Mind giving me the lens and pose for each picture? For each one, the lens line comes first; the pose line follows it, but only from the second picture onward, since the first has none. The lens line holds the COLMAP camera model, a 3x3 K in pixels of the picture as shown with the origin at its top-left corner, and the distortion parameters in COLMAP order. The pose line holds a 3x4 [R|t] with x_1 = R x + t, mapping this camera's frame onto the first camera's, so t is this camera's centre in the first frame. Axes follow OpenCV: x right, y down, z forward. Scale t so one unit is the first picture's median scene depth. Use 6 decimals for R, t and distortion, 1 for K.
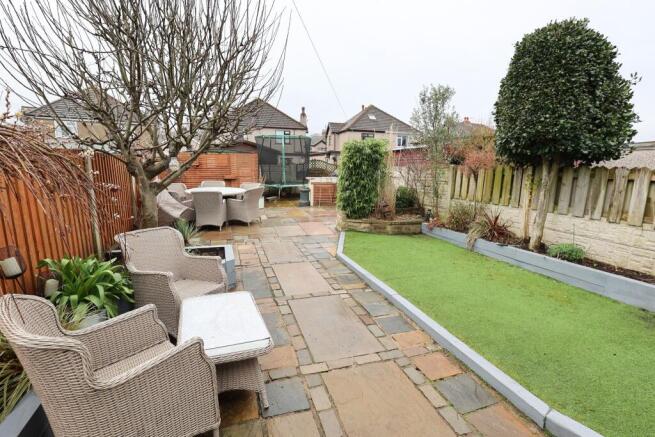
lens RADIAL K [[306.8, 0, 327.5], [0, 306.8, 218.5], [0, 0, 1]] dist [-0.001323, 0.000241]
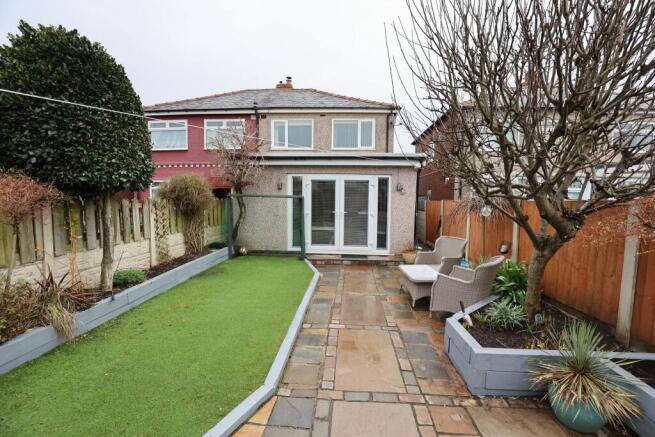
lens RADIAL K [[306.8, 0, 327.5], [0, 306.8, 218.5], [0, 0, 1]] dist [-0.001323, 0.000241]
pose [[-0.923599, -0.058503, 0.378870, -0.294052], [0.033792, 0.972016, 0.232470, -0.344535], [-0.381868, 0.227512, -0.895776, 1.777784]]
